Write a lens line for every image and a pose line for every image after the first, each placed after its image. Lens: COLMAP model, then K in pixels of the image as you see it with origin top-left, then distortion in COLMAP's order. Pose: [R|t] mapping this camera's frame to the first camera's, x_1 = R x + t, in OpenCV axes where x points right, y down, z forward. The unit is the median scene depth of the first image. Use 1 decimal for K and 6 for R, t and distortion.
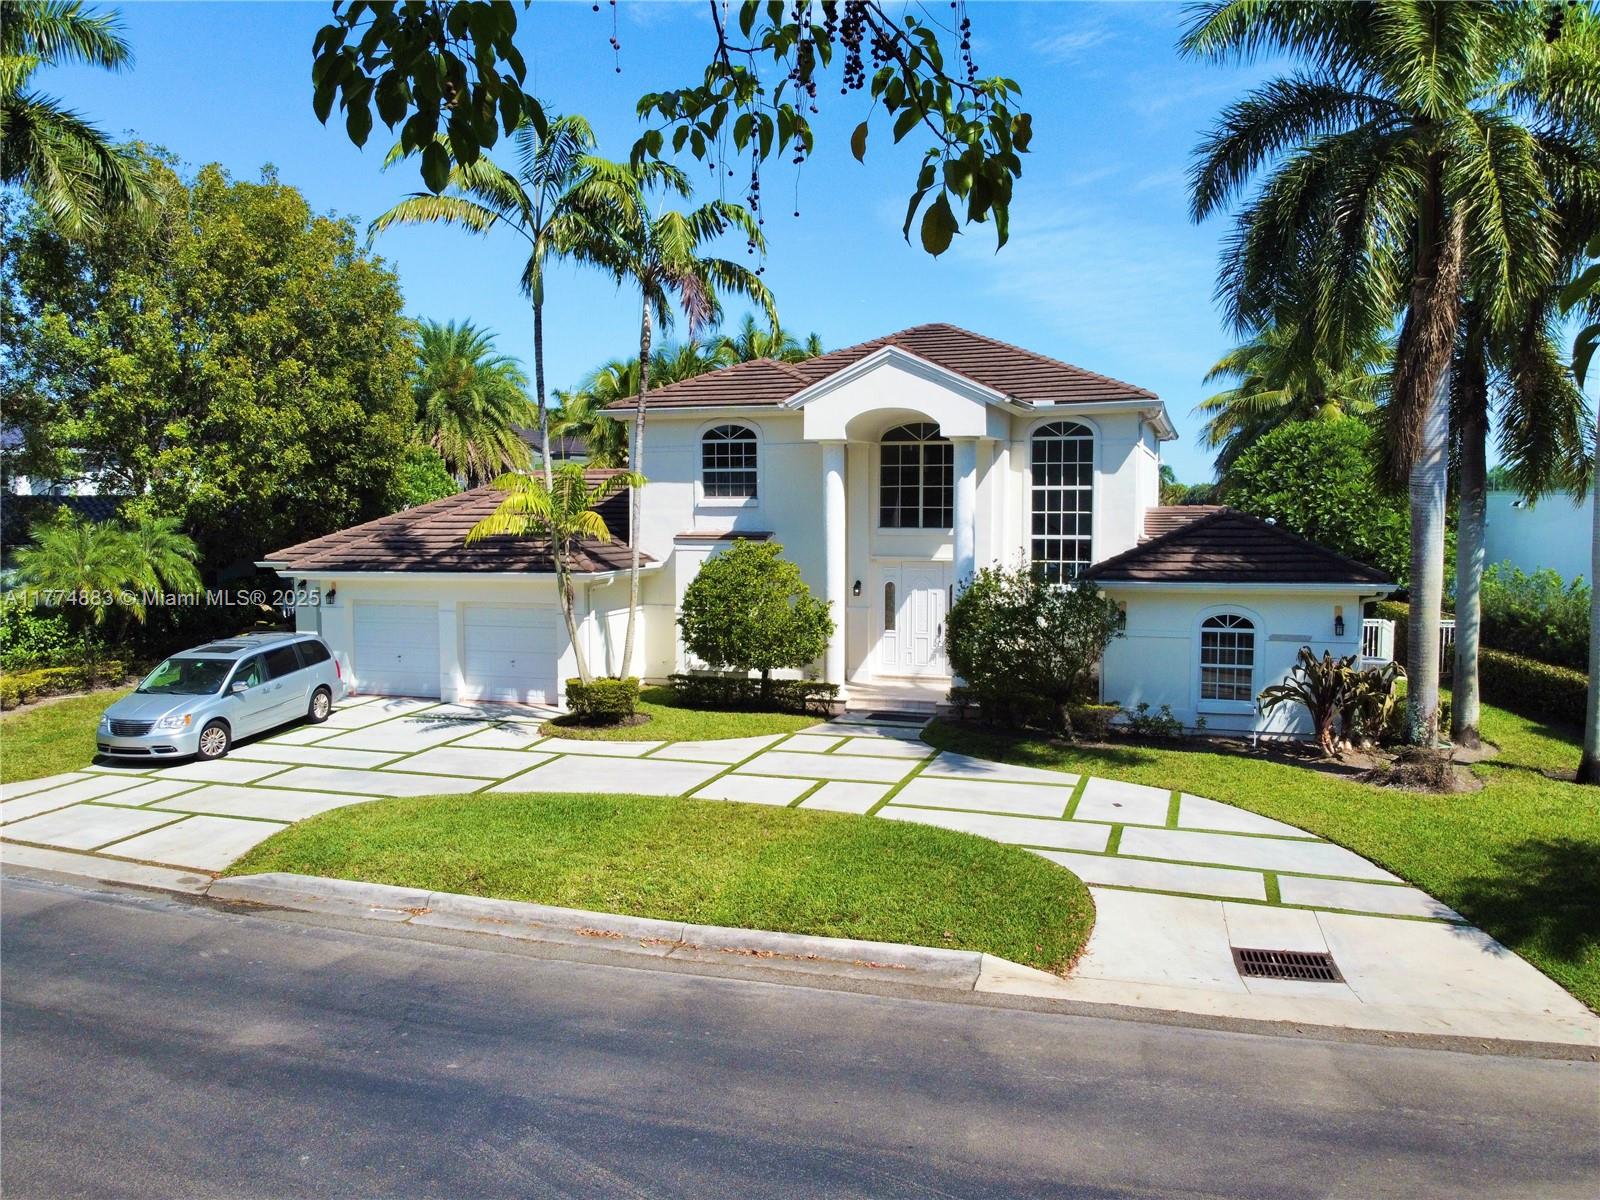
lens RADIAL K [[1224.5, 0, 800.0], [0, 1224.5, 600.0], [0, 0, 1]] dist [-0.012516, 0.000760]
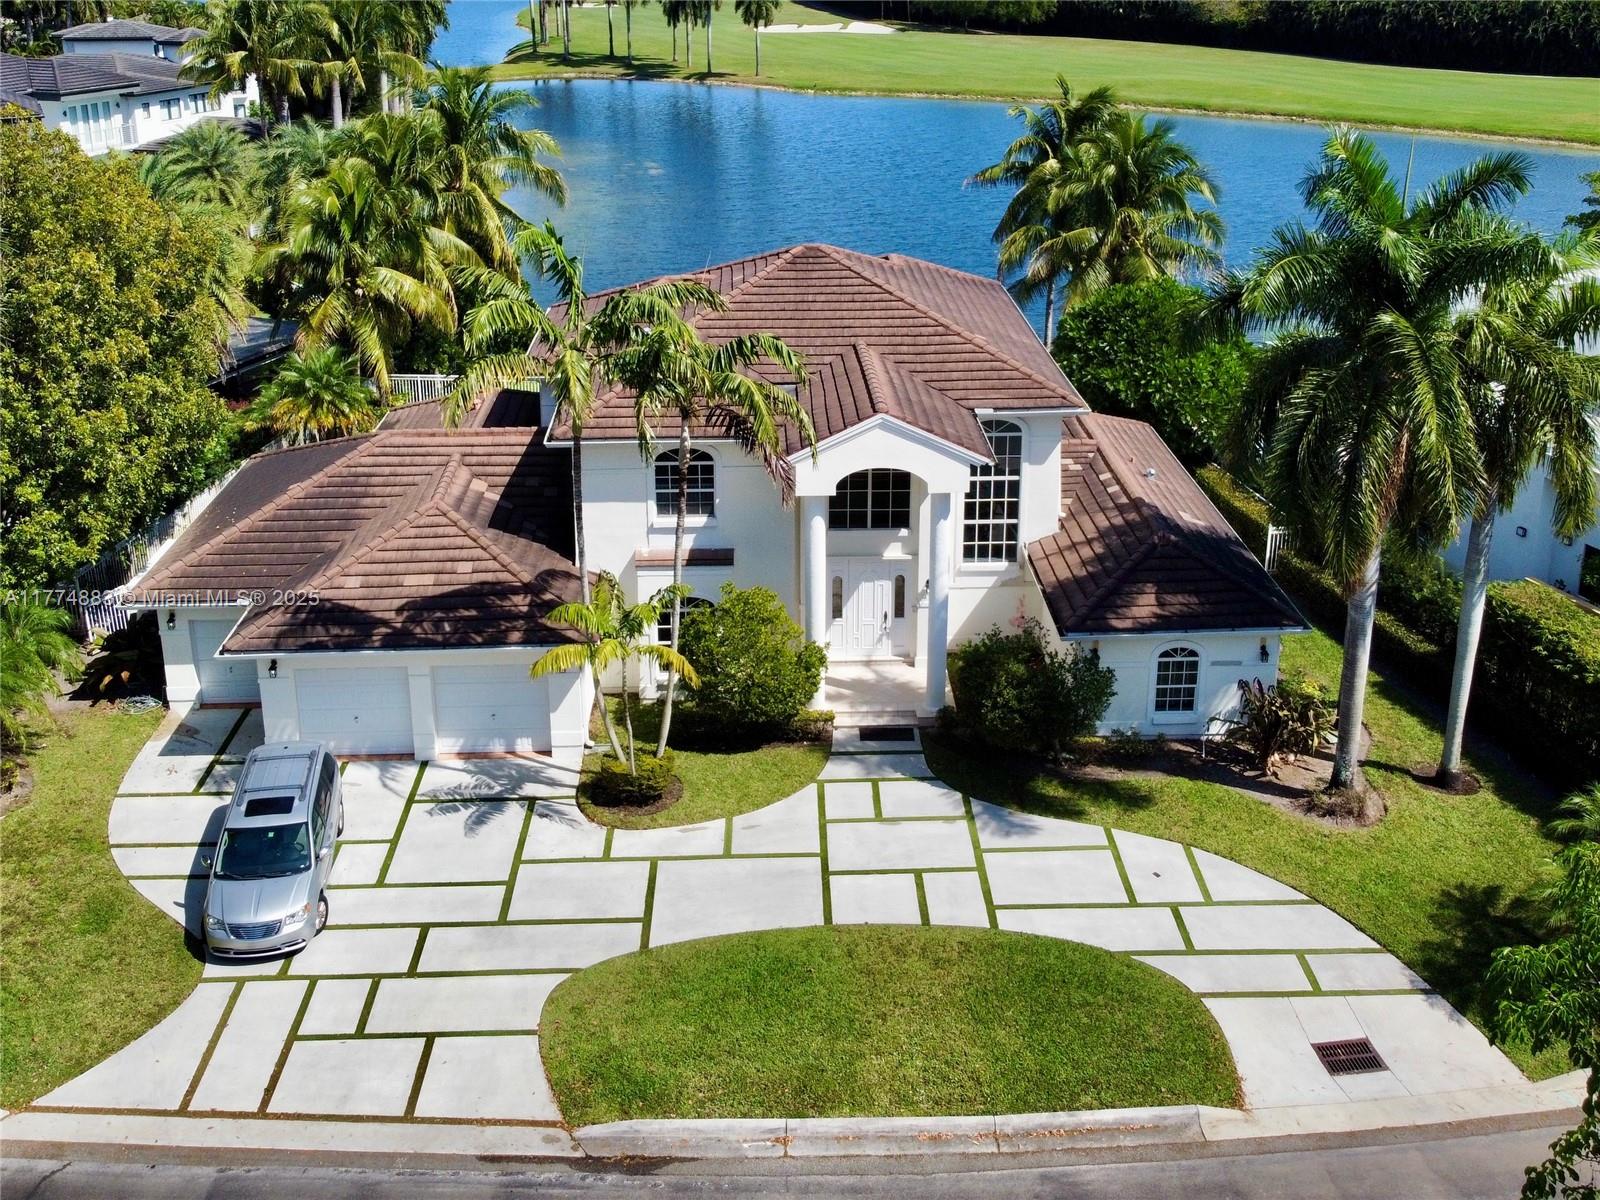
lens RADIAL K [[1624.1, 0, 800.7], [0, 1624.1, 463.6], [0, 0, 1]] dist [-0.001145, -0.015849]
pose [[0.937254, -0.110487, 0.330676, -0.685877], [0.026364, 0.968202, 0.248777, -0.770700], [-0.347648, -0.224449, 0.910364, -0.384765]]
